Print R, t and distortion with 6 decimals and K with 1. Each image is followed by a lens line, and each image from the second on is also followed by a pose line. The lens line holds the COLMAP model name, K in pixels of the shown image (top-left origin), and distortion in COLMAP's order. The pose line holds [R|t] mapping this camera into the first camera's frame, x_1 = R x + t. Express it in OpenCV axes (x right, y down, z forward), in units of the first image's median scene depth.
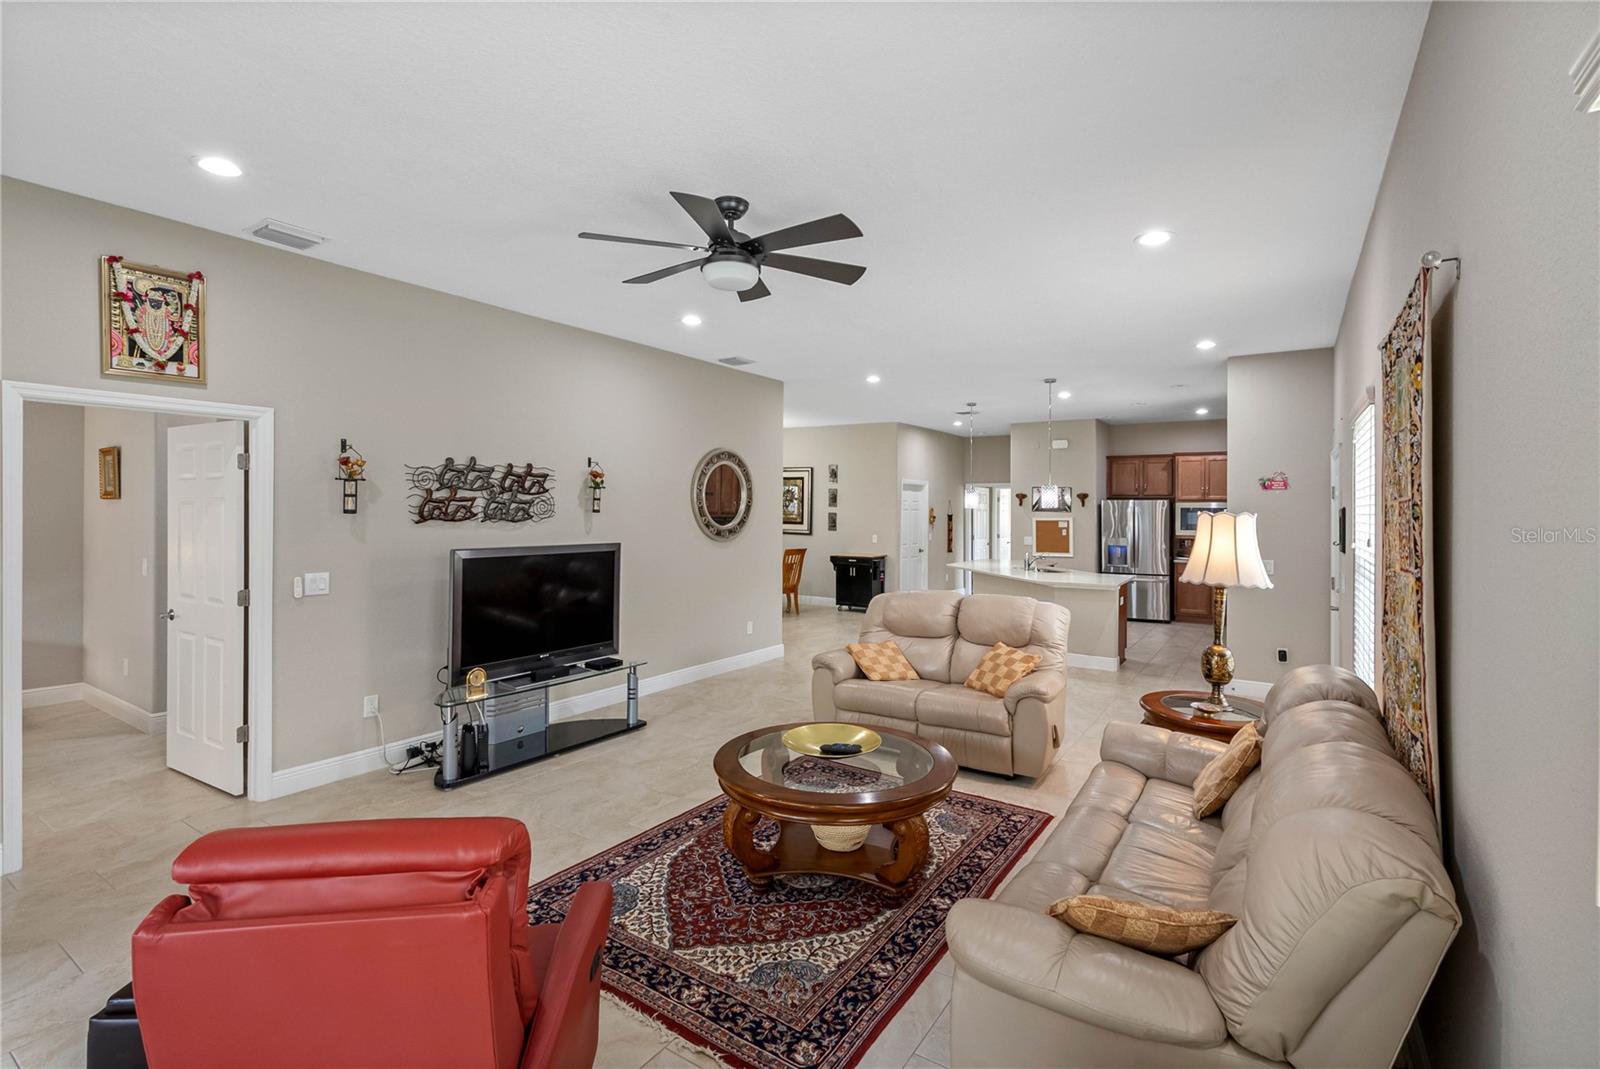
lens RADIAL K [[736.5, 0, 801.3], [0, 736.5, 517.3], [0, 0, 1]] dist [-0.004654, 0.002980]
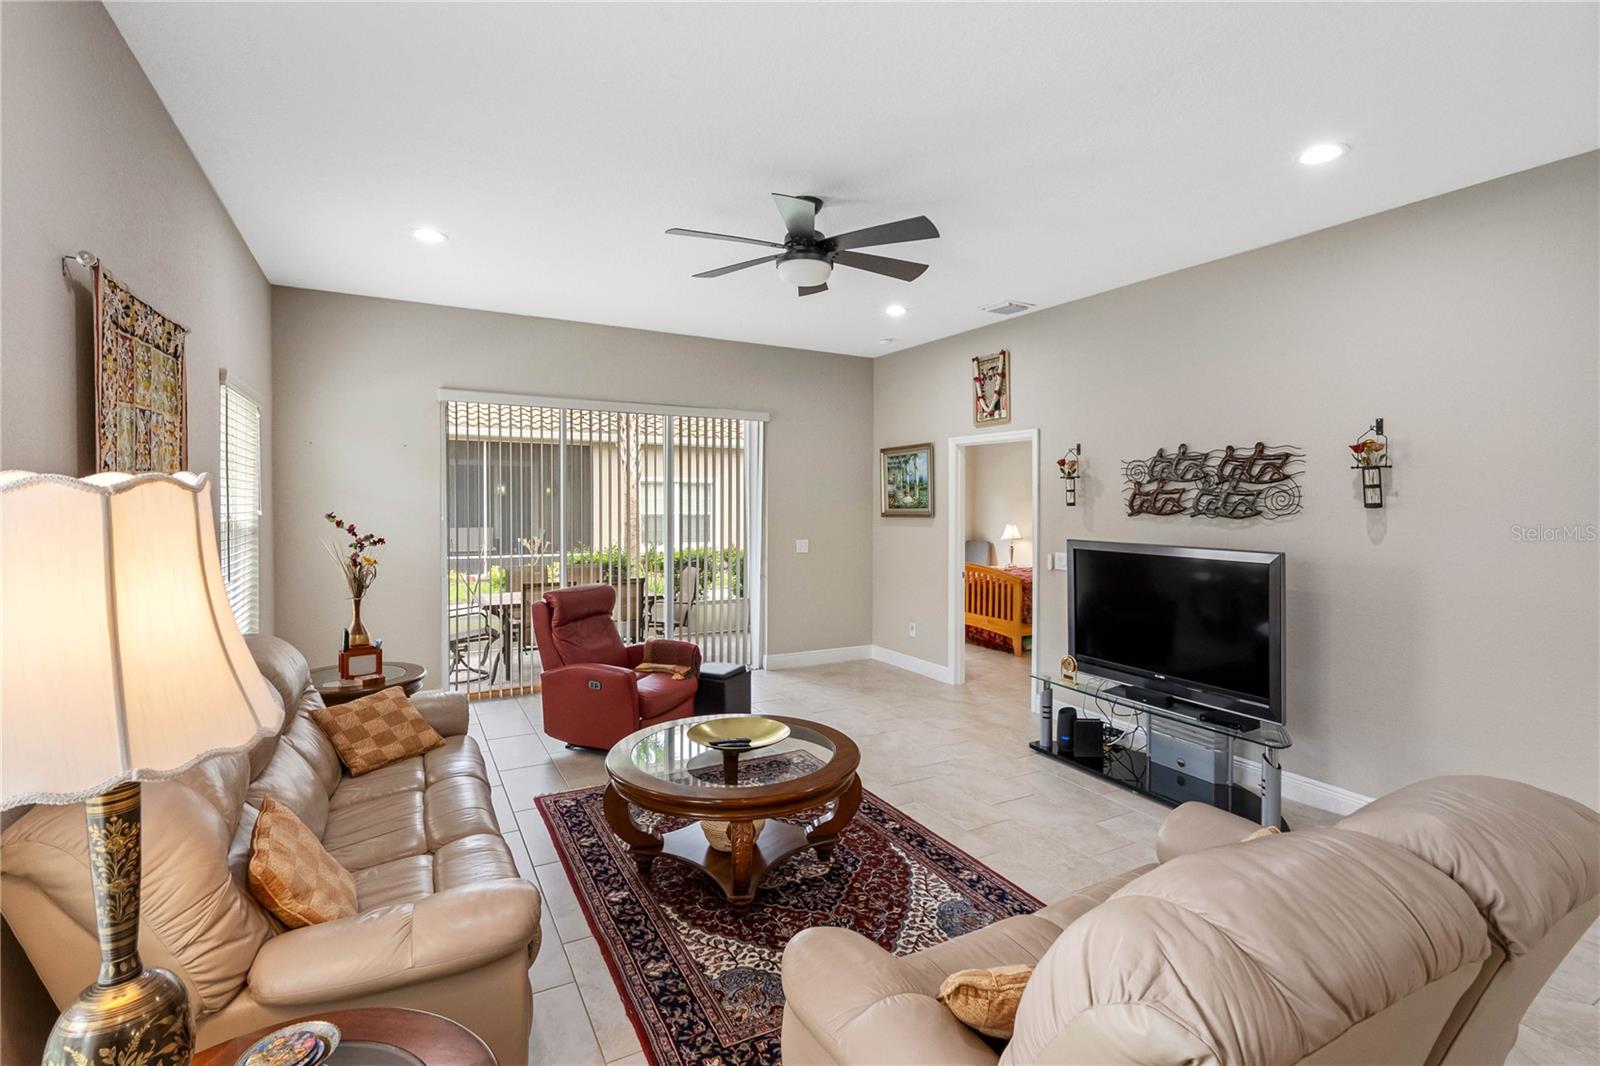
lens RADIAL K [[736.5, 0, 801.7], [0, 736.5, 527.0], [0, 0, 1]] dist [-0.004654, 0.002980]
pose [[-0.464915, 0.015568, -0.885218, 0.559319], [-0.026081, 0.999171, 0.031270, 0.002963], [0.884971, 0.037625, -0.464124, 0.993925]]
